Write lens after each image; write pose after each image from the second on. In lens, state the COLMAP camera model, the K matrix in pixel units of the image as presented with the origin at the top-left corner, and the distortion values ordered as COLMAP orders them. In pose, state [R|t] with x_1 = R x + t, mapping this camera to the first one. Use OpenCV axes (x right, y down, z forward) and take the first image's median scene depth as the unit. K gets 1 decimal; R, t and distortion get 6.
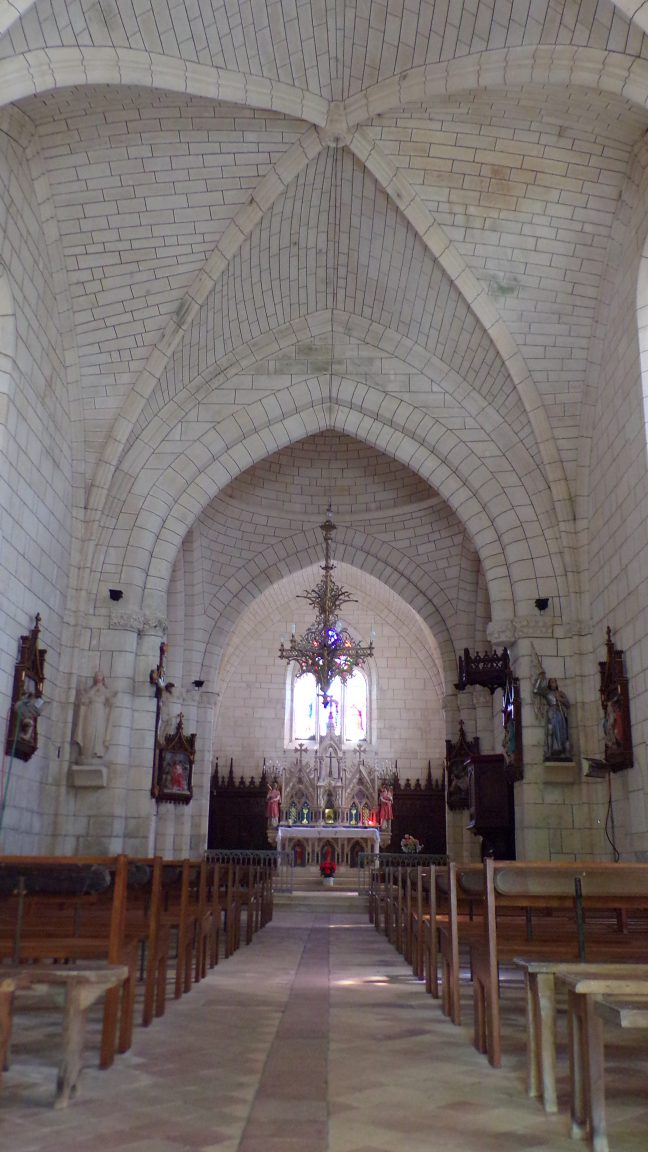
lens RADIAL K [[925.8, 0, 324.0], [0, 925.8, 576.0], [0, 0, 1]] dist [0.001502, 0.000615]
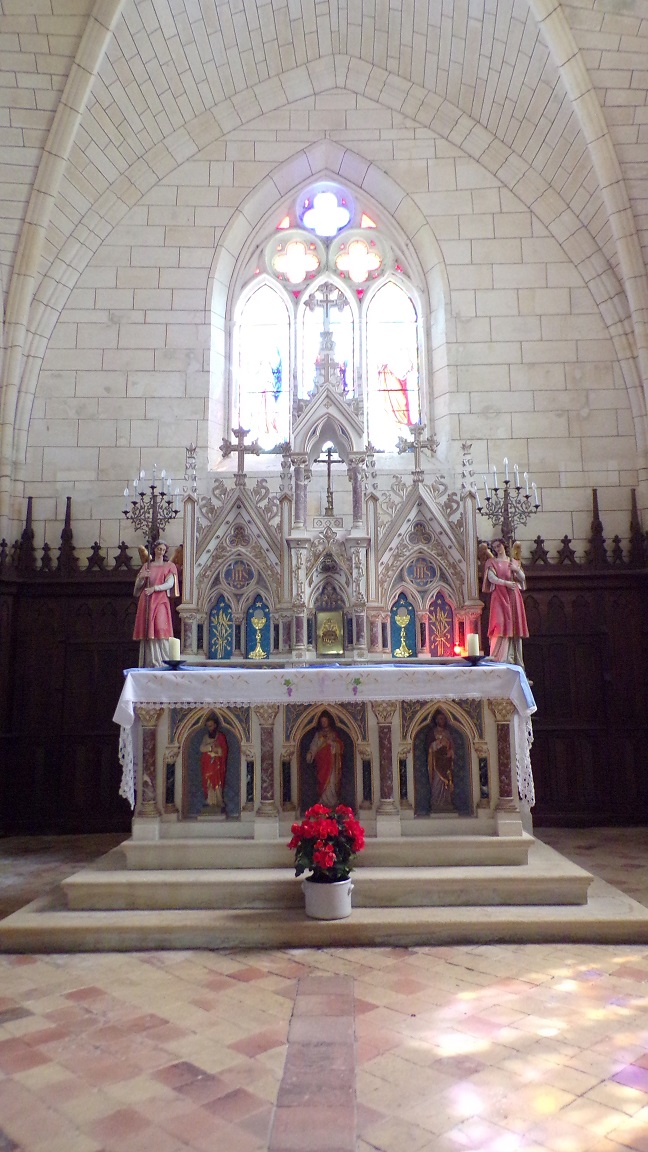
lens RADIAL K [[839.5, 0, 324.0], [0, 839.5, 576.0], [0, 0, 1]] dist [0.000322, 0.000227]
pose [[0.999681, -0.025124, -0.002695, 0.004912], [0.025250, 0.989200, 0.144378, 0.192337], [-0.000962, -0.144400, 0.989519, 0.695884]]
